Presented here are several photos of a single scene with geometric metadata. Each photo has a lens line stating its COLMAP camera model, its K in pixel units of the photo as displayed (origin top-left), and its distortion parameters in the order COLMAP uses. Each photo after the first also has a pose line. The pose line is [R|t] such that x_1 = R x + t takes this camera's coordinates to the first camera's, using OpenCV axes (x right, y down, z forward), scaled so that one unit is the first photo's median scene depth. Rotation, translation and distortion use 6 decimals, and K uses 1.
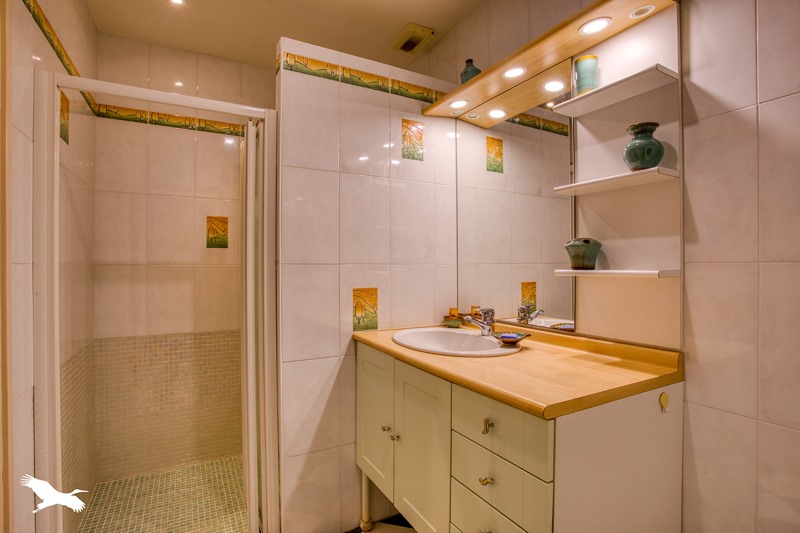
lens RADIAL K [[389.6, 0, 400.0], [0, 389.6, 266.5], [0, 0, 1]] dist [-0.061388, 0.032142]
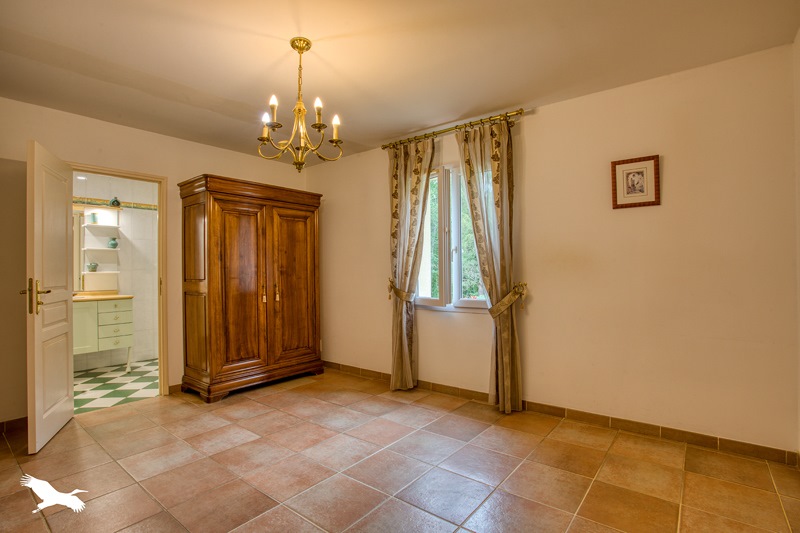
lens RADIAL K [[389.6, 0, 400.0], [0, 389.6, 266.5], [0, 0, 1]] dist [-0.061388, 0.032142]
pose [[-0.384332, 0.010336, 0.923137, -4.643629], [0.008570, 0.999934, -0.007628, 0.013398], [-0.923155, 0.004980, -0.384395, -0.346386]]
